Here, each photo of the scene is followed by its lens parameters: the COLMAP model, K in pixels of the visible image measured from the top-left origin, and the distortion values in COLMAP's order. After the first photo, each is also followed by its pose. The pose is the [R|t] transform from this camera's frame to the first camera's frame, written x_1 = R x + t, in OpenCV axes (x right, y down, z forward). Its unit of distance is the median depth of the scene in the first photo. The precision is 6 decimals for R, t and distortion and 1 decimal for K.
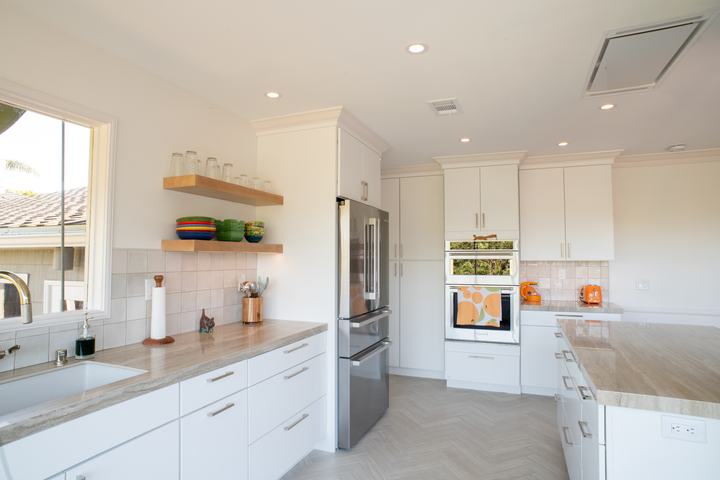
lens RADIAL K [[412.7, 0, 363.1], [0, 412.7, 237.7], [0, 0, 1]] dist [-0.101573, 0.067018]
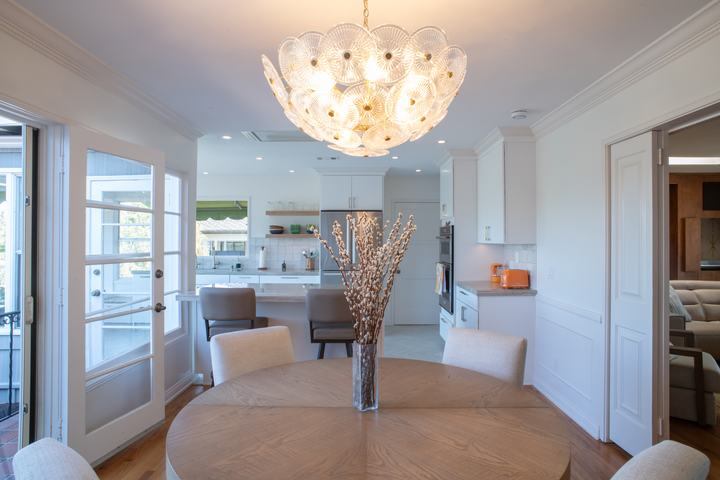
lens RADIAL K [[412.7, 0, 363.1], [0, 412.7, 237.7], [0, 0, 1]] dist [-0.101573, 0.067018]
pose [[0.366006, -0.007666, -0.930581, 1.386881], [0.042849, 0.999044, 0.008624, 0.019452], [0.929626, -0.043031, 0.365984, 0.321299]]
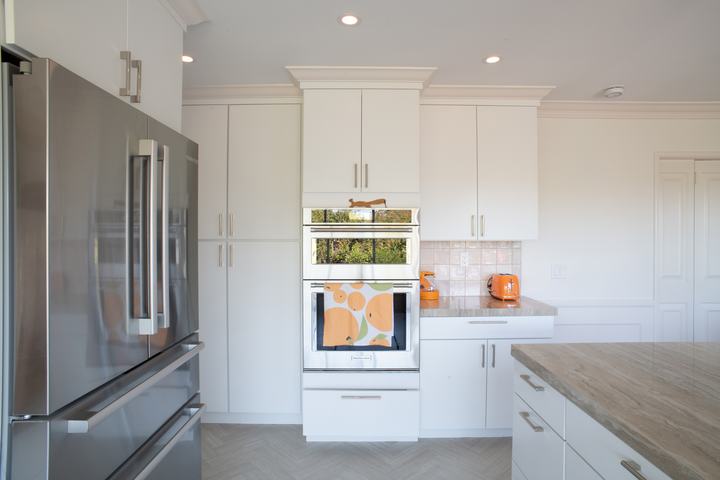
lens RADIAL K [[412.7, 0, 363.1], [0, 412.7, 237.7], [0, 0, 1]] dist [-0.101573, 0.067018]
pose [[0.926877, -0.001619, 0.375362, 0.057404], [-0.017226, 0.998754, 0.046845, 0.022657], [-0.374970, -0.049886, 0.925694, 0.430857]]
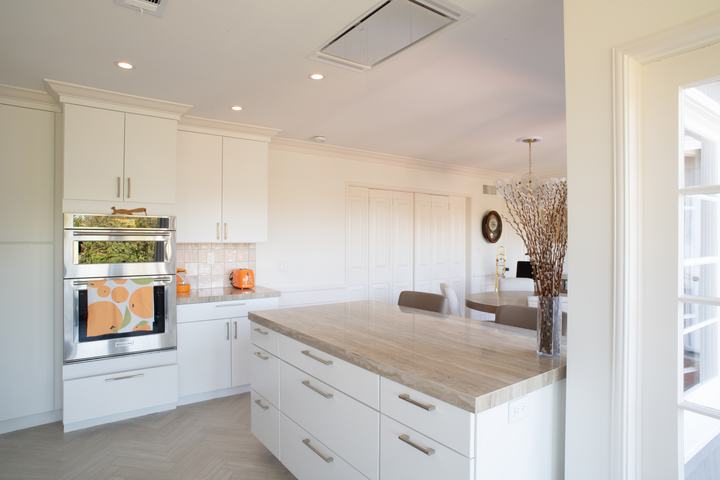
lens RADIAL K [[412.7, 0, 363.1], [0, 412.7, 237.7], [0, 0, 1]] dist [-0.101573, 0.067018]
pose [[0.535288, 0.003890, 0.844661, -0.087352], [-0.040804, 0.998941, 0.021259, 0.014344], [-0.843684, -0.045845, 0.534879, 0.267811]]
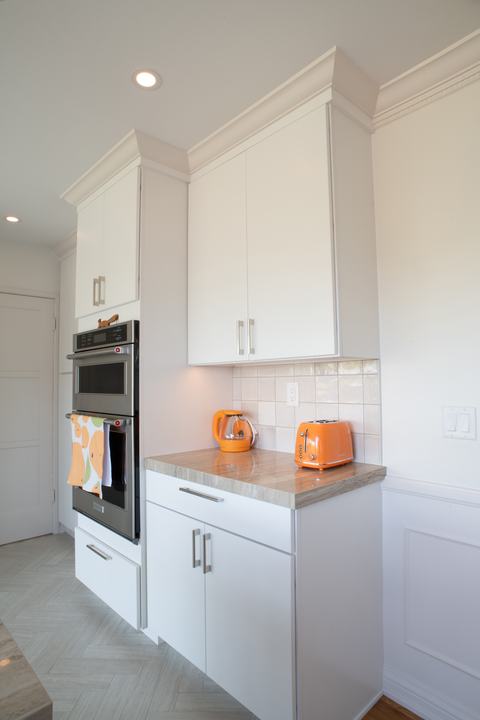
lens RADIAL K [[412.7, 0, 245.9], [0, 412.7, 365.9], [0, 0, 1]] dist [-0.101573, 0.067018]
pose [[0.907911, -0.029167, -0.418148, 0.693115], [0.029524, 0.999548, -0.005615, 0.065140], [0.418123, -0.007248, 0.908362, 0.614910]]
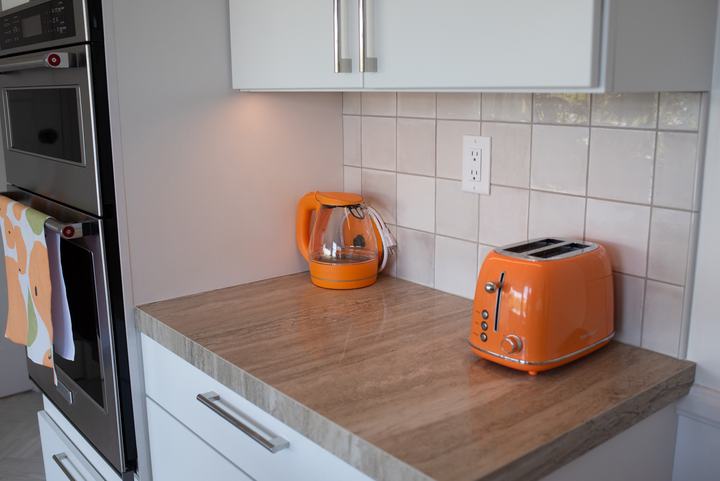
lens RADIAL K [[709.3, 0, 360.0], [0, 709.3, 240.5], [0, 0, 1]] dist [-0.070332, 0.015978]
pose [[0.875617, 0.094287, -0.473714, 0.657379], [0.029965, 0.968268, 0.248110, 0.045101], [0.482076, -0.231445, 0.845007, 0.750195]]
